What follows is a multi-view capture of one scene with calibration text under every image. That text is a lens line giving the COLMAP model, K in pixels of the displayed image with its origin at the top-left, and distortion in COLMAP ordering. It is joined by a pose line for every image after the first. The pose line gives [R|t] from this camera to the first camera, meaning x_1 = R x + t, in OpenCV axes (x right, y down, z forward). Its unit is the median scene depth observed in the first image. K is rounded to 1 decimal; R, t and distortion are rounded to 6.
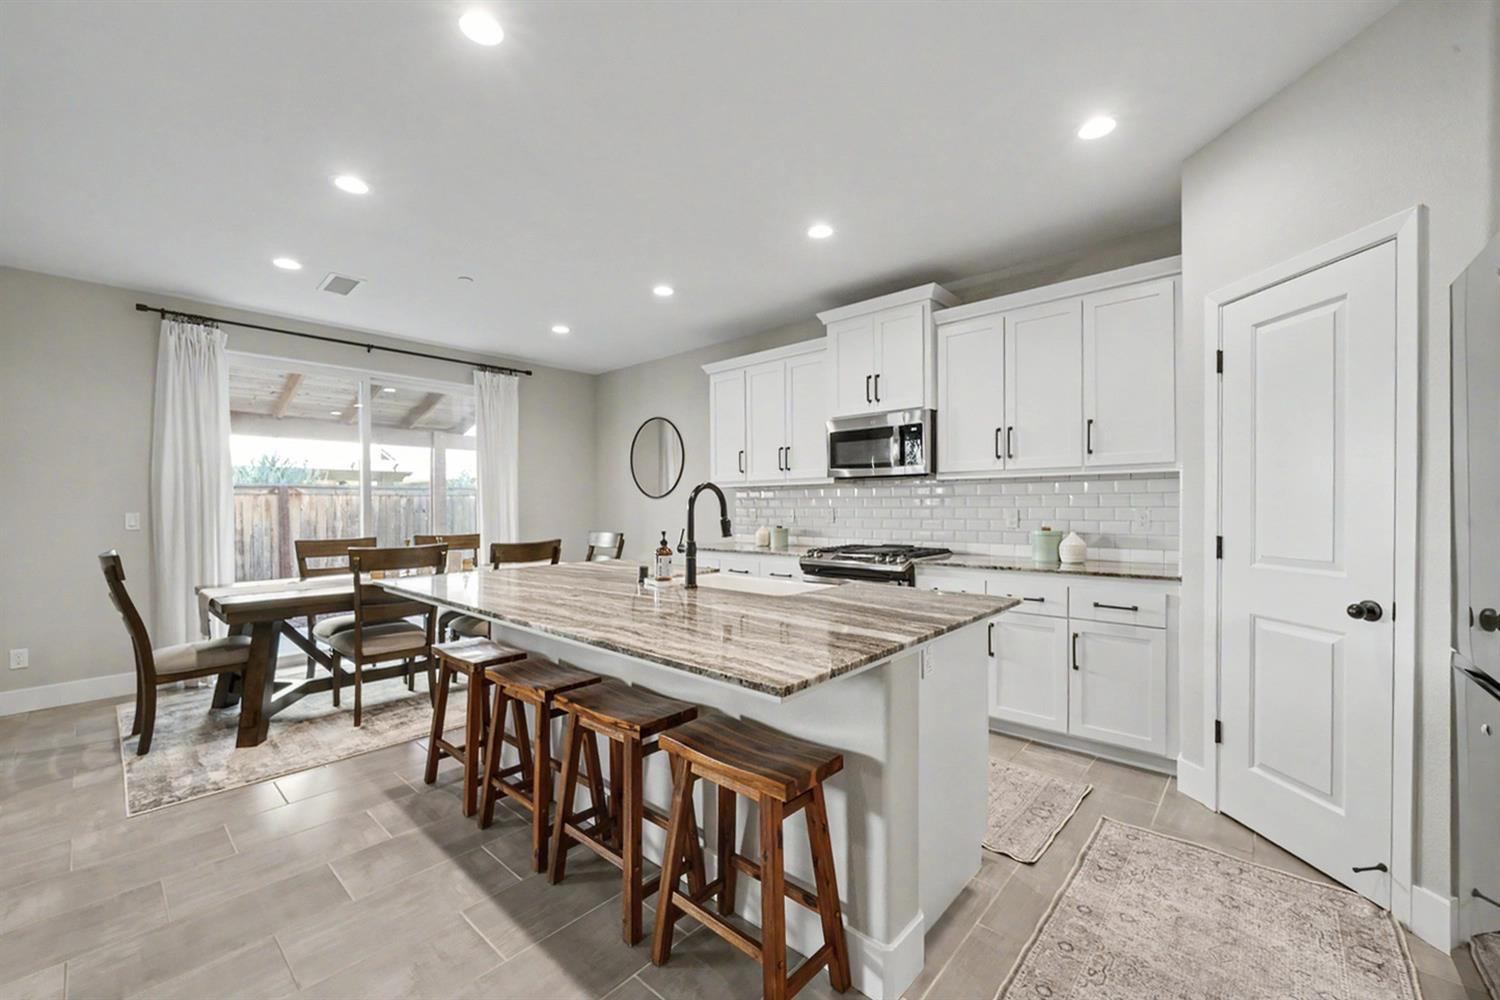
lens RADIAL K [[599.4, 0, 738.5], [0, 599.4, 506.0], [0, 0, 1]] dist [-0.003665, 0.000905]
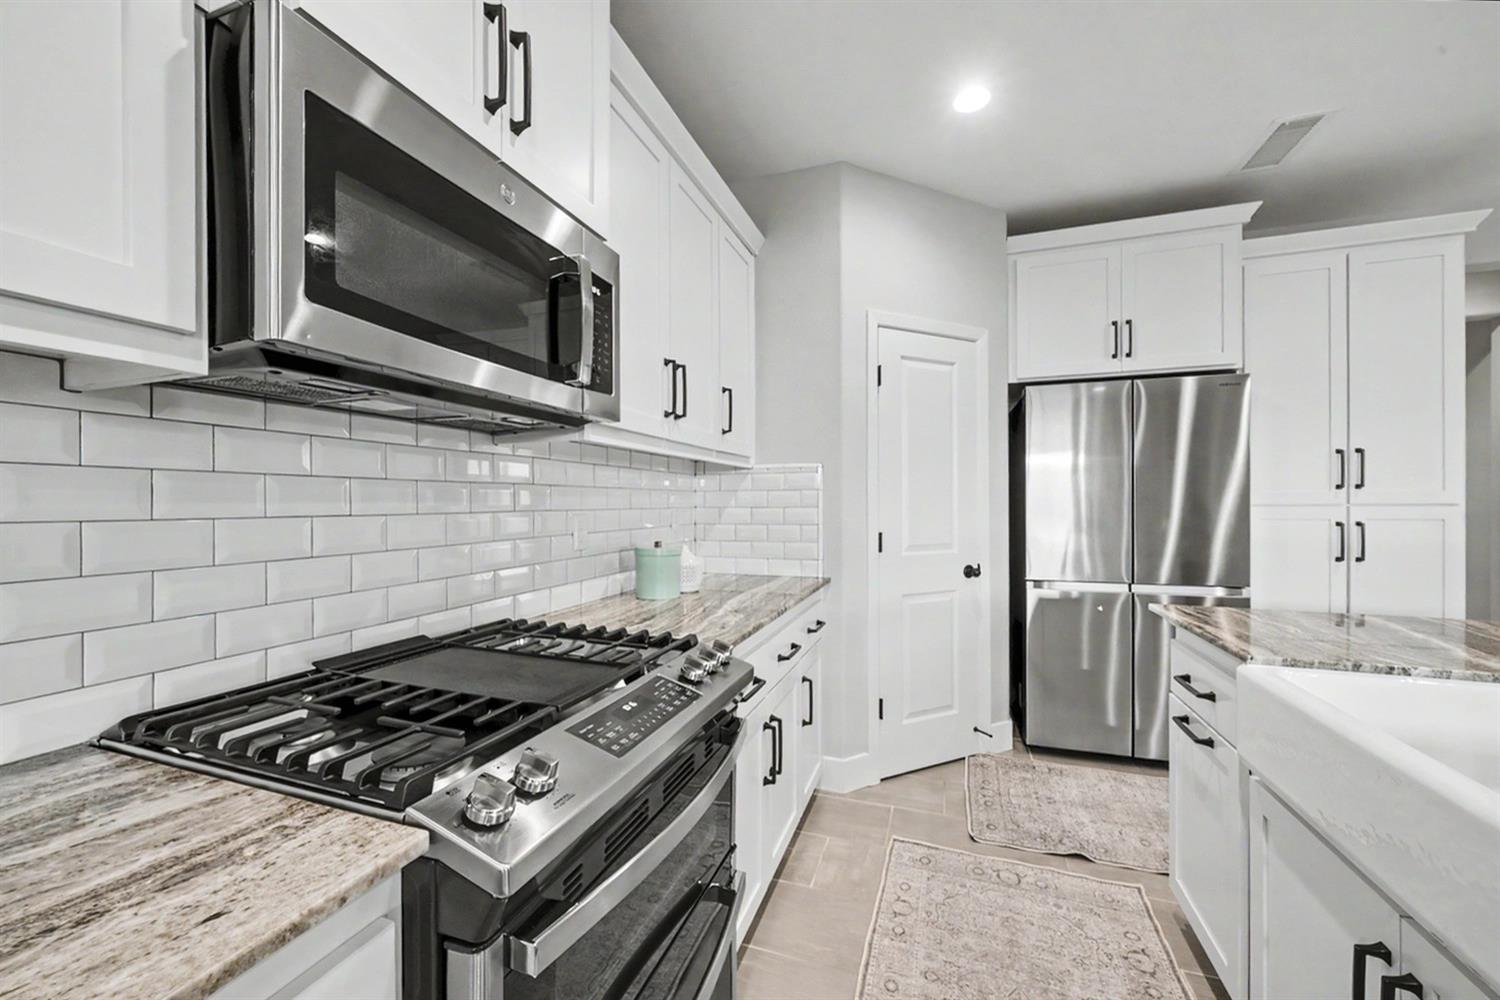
lens RADIAL K [[575.7, 0, 747.5], [0, 575.7, 504.6], [0, 0, 1]] dist [-0.002878, 0.000733]
pose [[-0.386232, 0.004452, 0.922391, -0.054717], [0.008062, 0.999966, -0.001450, -0.000542], [-0.922367, 0.006876, -0.386255, 1.006534]]
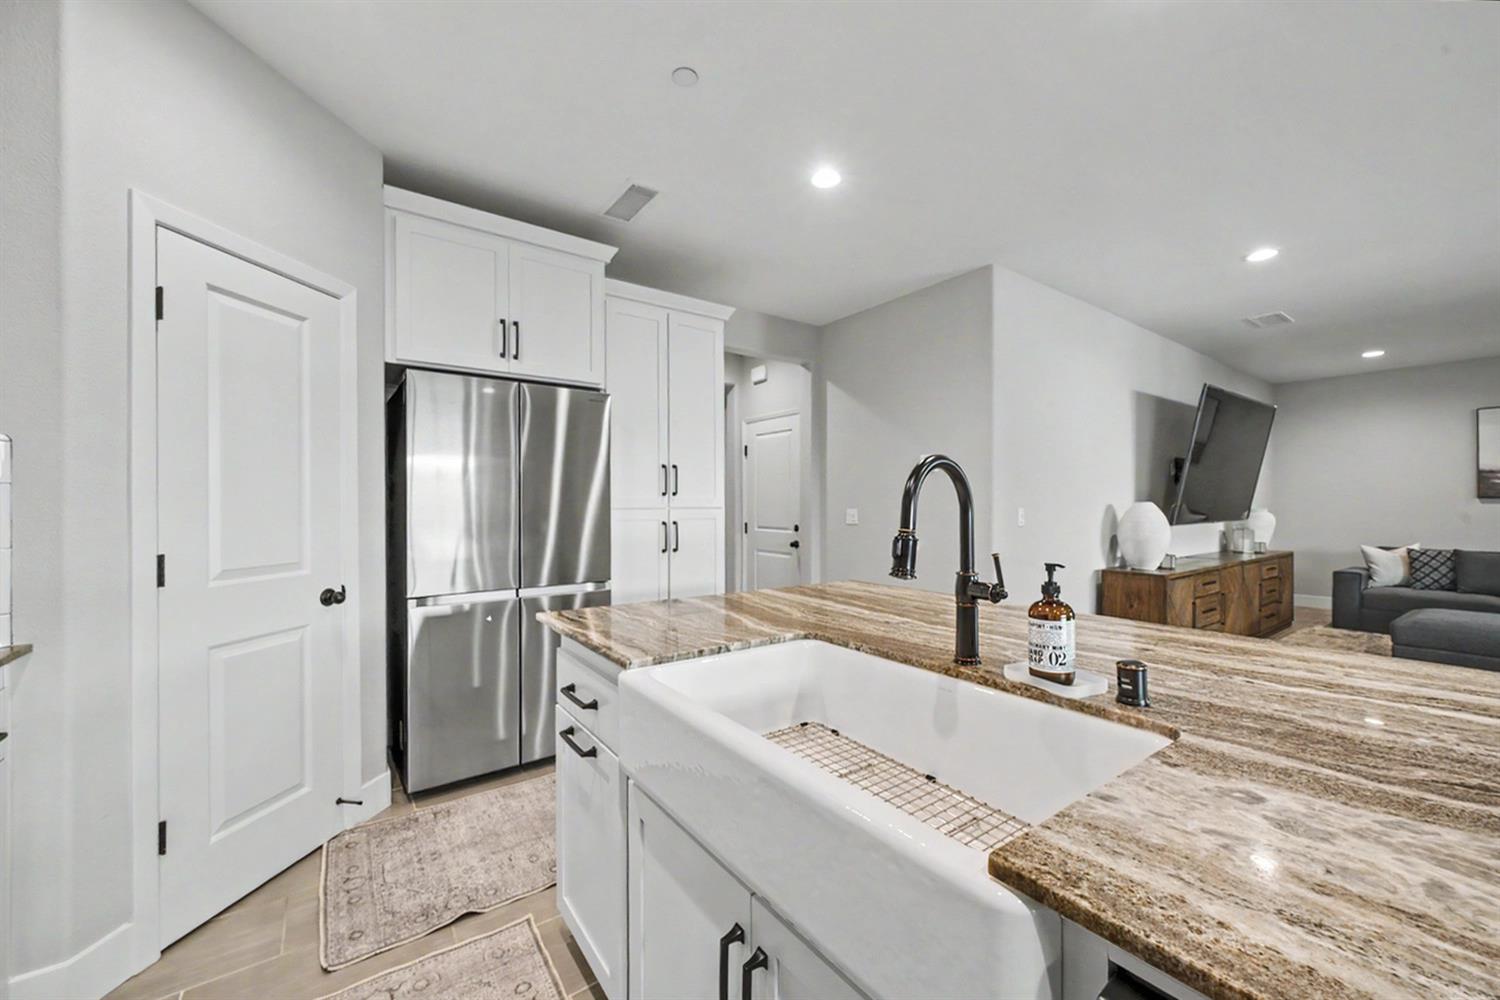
lens RADIAL K [[575.7, 0, 742.8], [0, 575.7, 505.6], [0, 0, 1]] dist [-0.002878, 0.000733]
pose [[-0.978063, 0.008414, 0.208139, 0.002223], [0.009124, 0.999955, 0.002453, -0.000746], [-0.208109, 0.004299, -0.978096, 0.925825]]
